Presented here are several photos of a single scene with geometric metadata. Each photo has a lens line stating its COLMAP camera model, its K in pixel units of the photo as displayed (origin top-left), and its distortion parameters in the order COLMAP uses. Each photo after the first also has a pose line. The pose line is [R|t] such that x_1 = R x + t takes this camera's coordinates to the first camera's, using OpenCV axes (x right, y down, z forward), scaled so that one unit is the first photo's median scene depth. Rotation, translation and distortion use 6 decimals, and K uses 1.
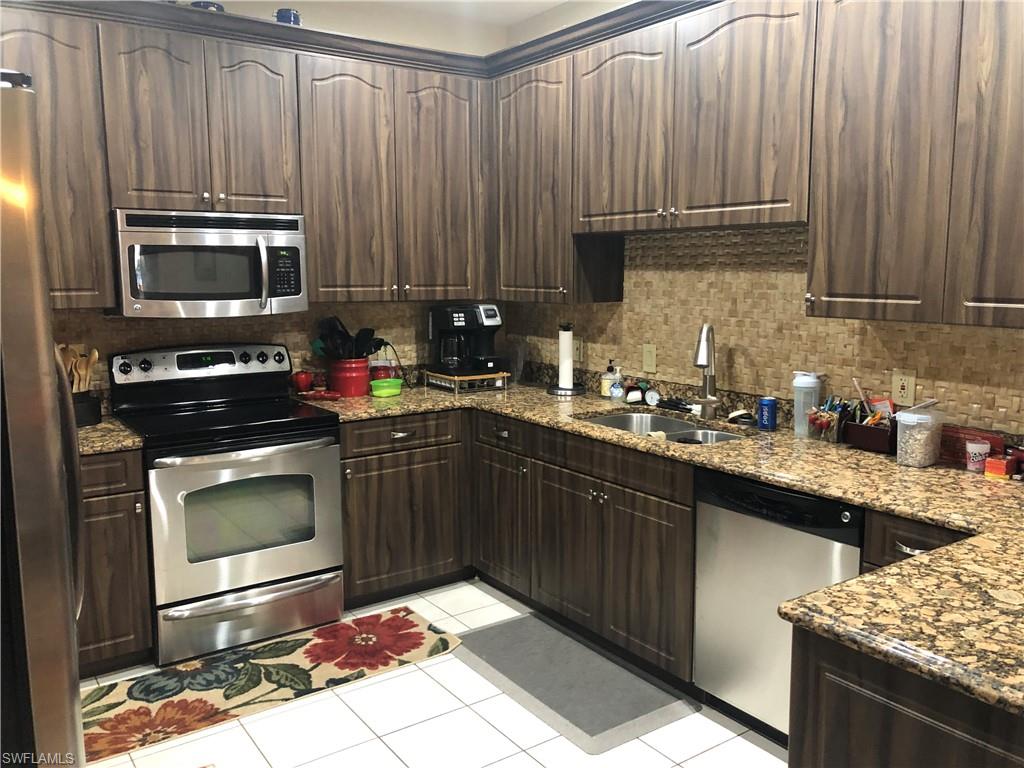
lens RADIAL K [[847.7, 0, 510.5], [0, 847.7, 378.1], [0, 0, 1]] dist [0.034233, -0.013574]
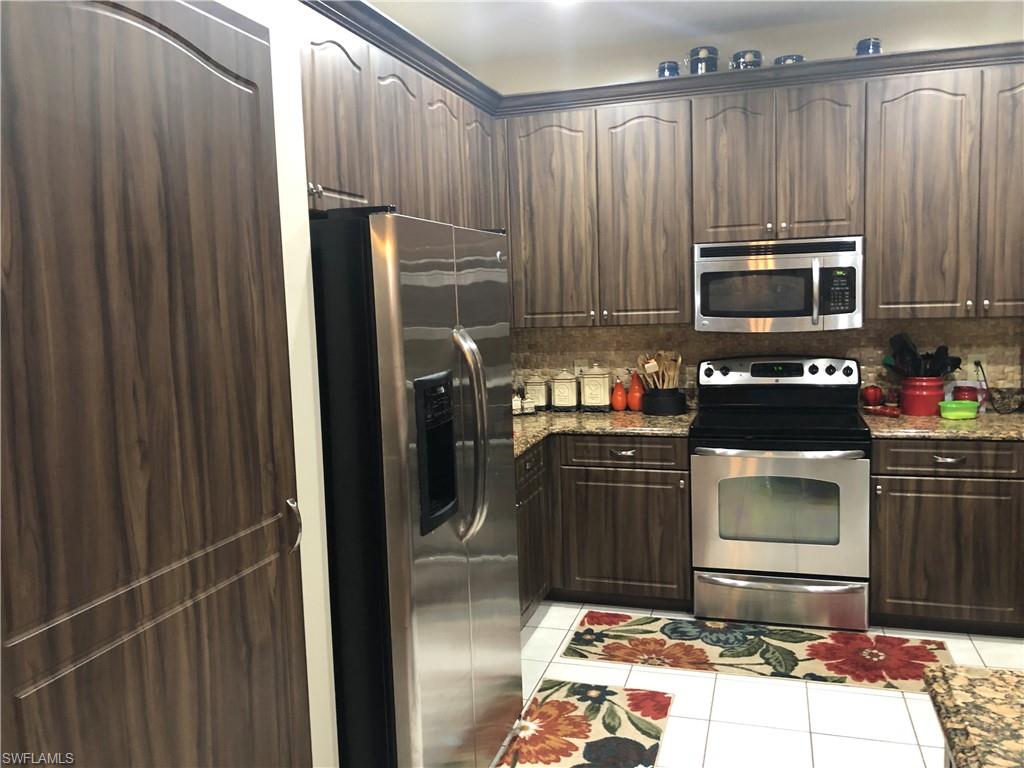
lens RADIAL K [[847.7, 0, 510.5], [0, 847.7, 378.1], [0, 0, 1]] dist [0.034233, -0.013574]
pose [[0.617917, 0.065556, -0.783505, 0.332011], [-0.070467, 0.997125, 0.027855, -0.017365], [0.783079, 0.037999, 0.620760, 0.023501]]
